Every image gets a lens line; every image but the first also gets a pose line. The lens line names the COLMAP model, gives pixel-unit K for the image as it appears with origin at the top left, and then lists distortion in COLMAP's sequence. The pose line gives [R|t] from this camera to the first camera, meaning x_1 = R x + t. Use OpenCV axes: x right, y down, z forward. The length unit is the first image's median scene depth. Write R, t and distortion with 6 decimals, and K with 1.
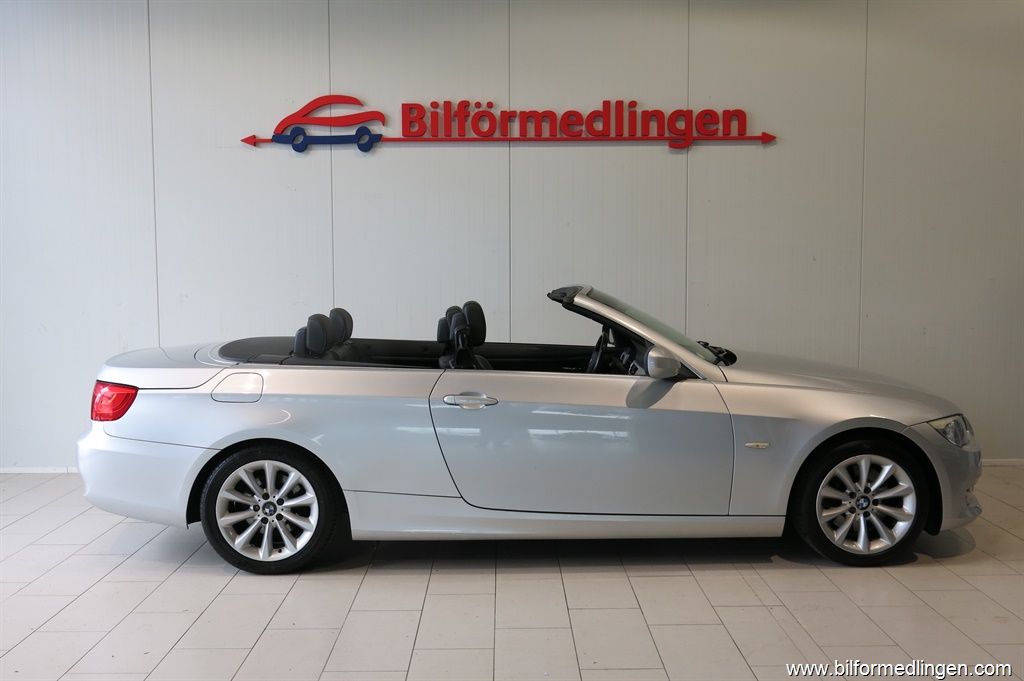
lens RADIAL K [[958.3, 0, 533.6], [0, 958.3, 338.4], [0, 0, 1]] dist [0.004685, 0.000000]
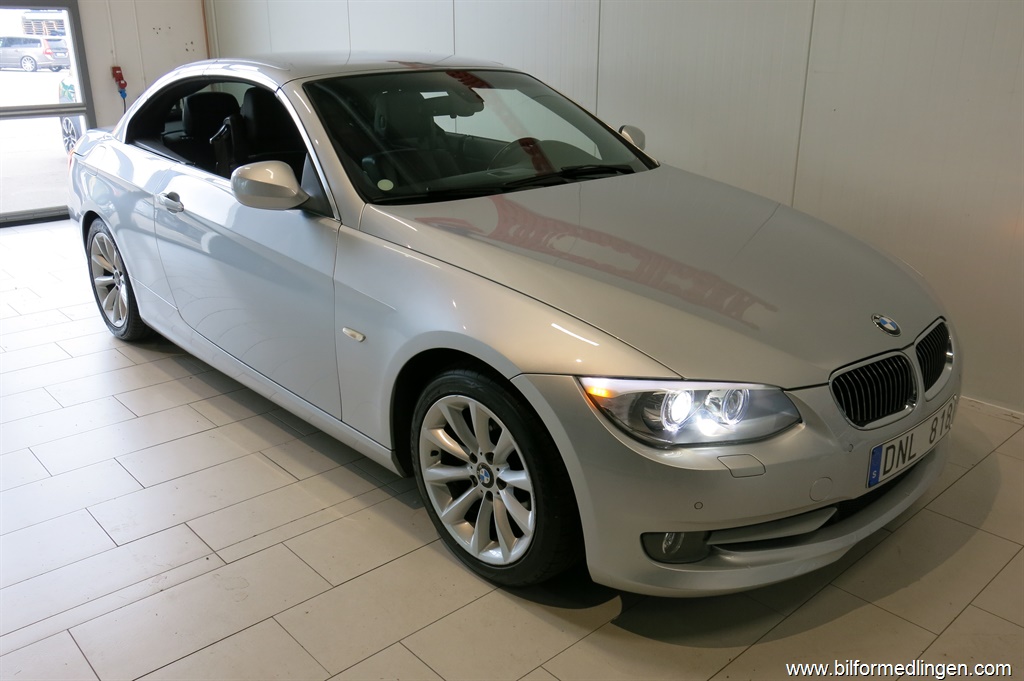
lens RADIAL K [[846.6, 0, 509.6], [0, 846.6, 347.5], [0, 0, 1]] dist [-0.007200, 0.002093]
pose [[0.656745, 0.256369, -0.709197, 0.564827], [-0.063420, 0.955885, 0.286814, -0.039099], [0.751441, -0.143387, 0.644032, 0.567630]]
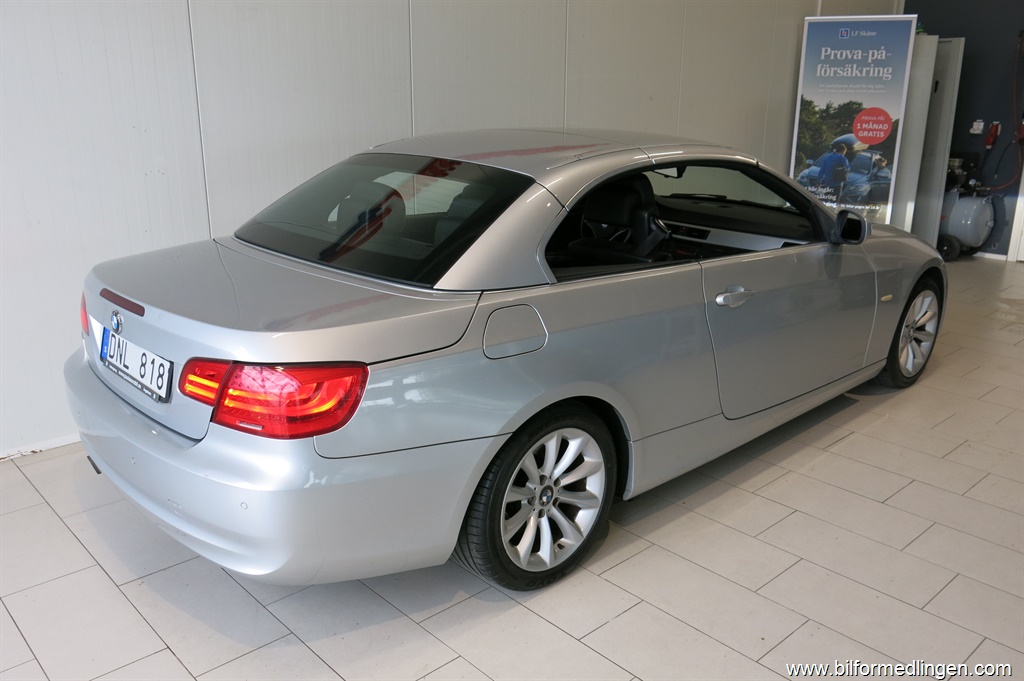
lens RADIAL K [[846.6, 0, 508.4], [0, 846.6, 342.4], [0, 0, 1]] dist [-0.007200, 0.002093]
pose [[0.748681, -0.186205, 0.636243, -0.528514], [0.043688, 0.971515, 0.232918, -0.056308], [-0.661489, -0.146585, 0.735489, 0.472375]]
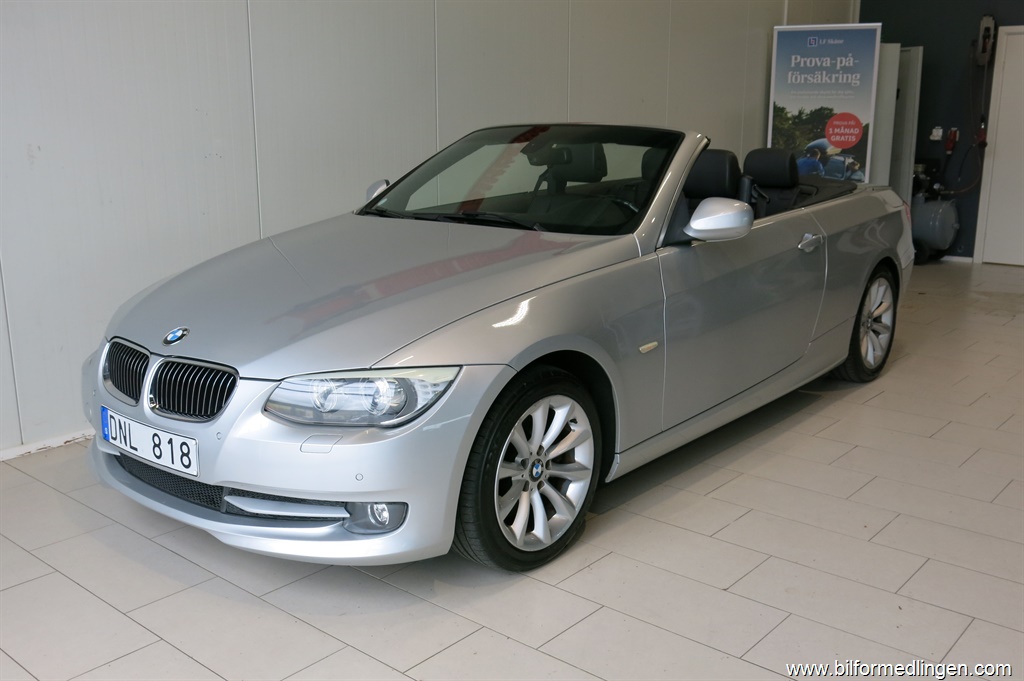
lens RADIAL K [[958.3, 0, 513.1], [0, 958.3, 337.5], [0, 0, 1]] dist [0.004685, 0.000000]
pose [[0.663887, -0.162245, 0.730021, -0.714867], [0.055794, 0.984207, 0.167998, -0.014992], [-0.745749, -0.070801, 0.662455, 0.474082]]
